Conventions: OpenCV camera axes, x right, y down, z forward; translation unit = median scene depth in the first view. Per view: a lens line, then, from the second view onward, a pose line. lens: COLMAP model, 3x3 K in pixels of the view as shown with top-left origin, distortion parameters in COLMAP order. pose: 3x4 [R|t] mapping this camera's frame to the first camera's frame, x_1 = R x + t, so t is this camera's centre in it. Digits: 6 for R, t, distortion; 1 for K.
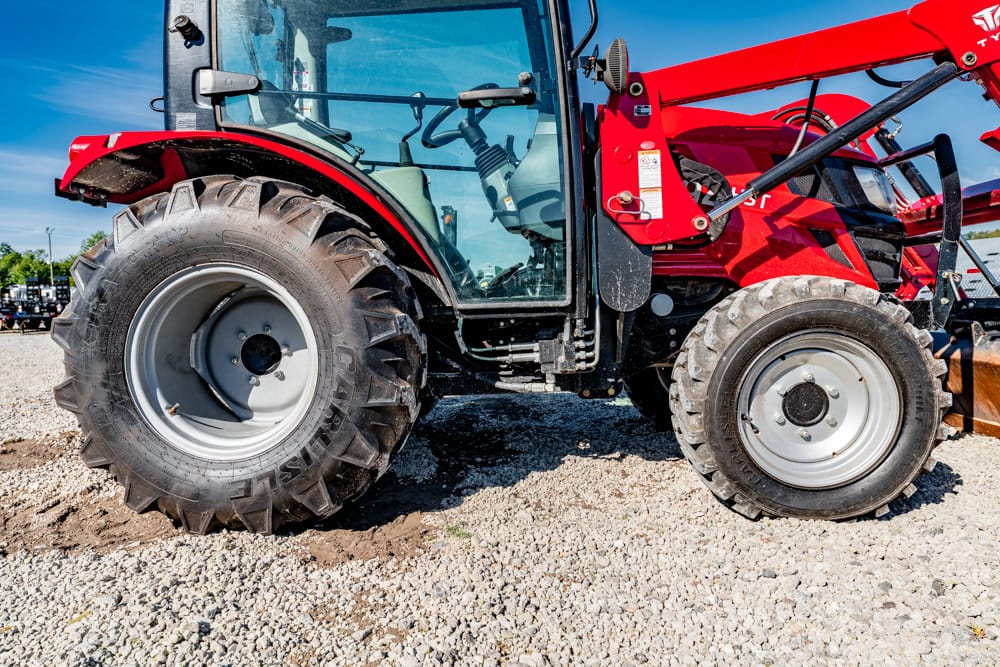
lens RADIAL K [[634.2, 0, 503.7], [0, 634.2, 337.2], [0, 0, 1]] dist [-0.002516, 0.000487]
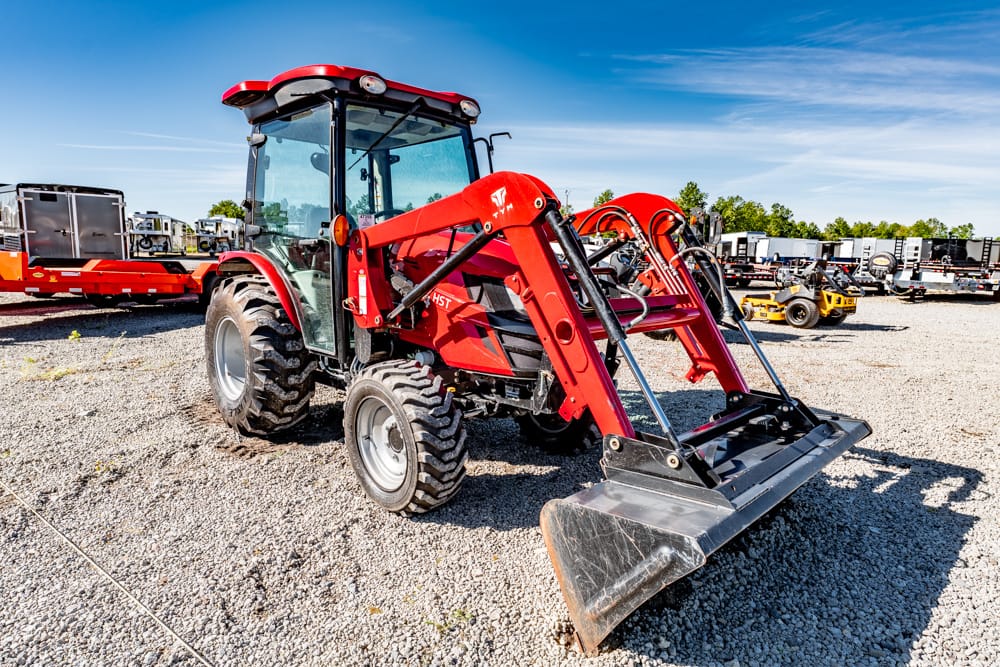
lens RADIAL K [[585.8, 0, 500.0], [0, 585.8, 333.5], [0, 0, 1]] dist [-0.003761, -0.001232]
pose [[0.737125, 0.133663, -0.662406, 1.677299], [-0.077926, 0.990517, 0.113154, -0.365524], [0.671249, -0.031789, 0.740550, 0.065129]]
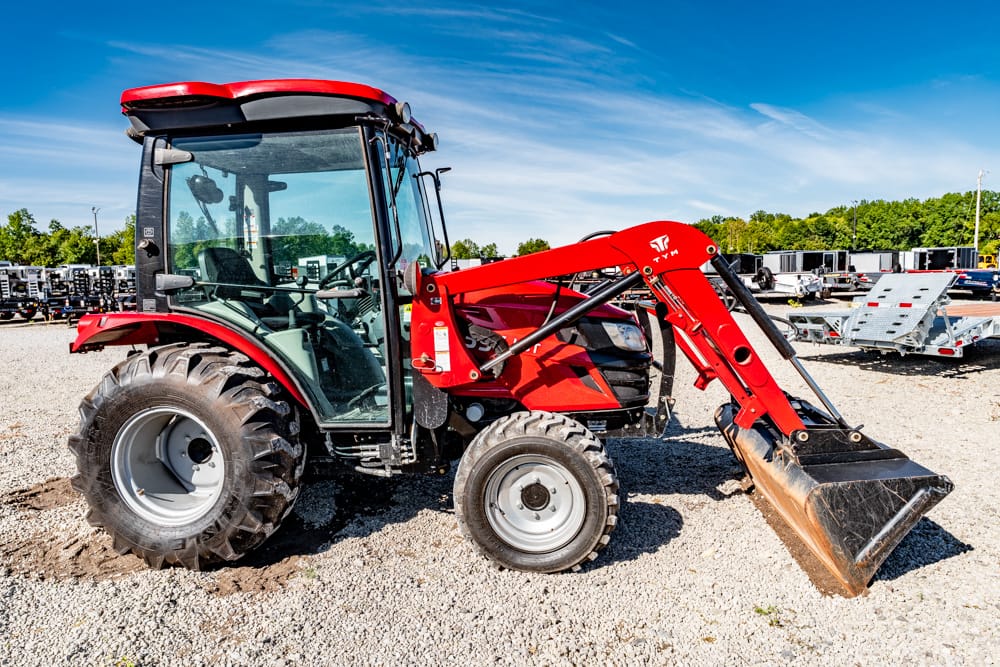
lens RADIAL K [[648.6, 0, 502.2], [0, 648.6, 332.2], [0, 0, 1]] dist [-0.004302, -0.000601]
pose [[0.997950, 0.005037, -0.063796, 0.502954], [-0.003066, 0.999516, 0.030956, -0.348987], [0.063921, -0.030697, 0.997483, -0.577710]]
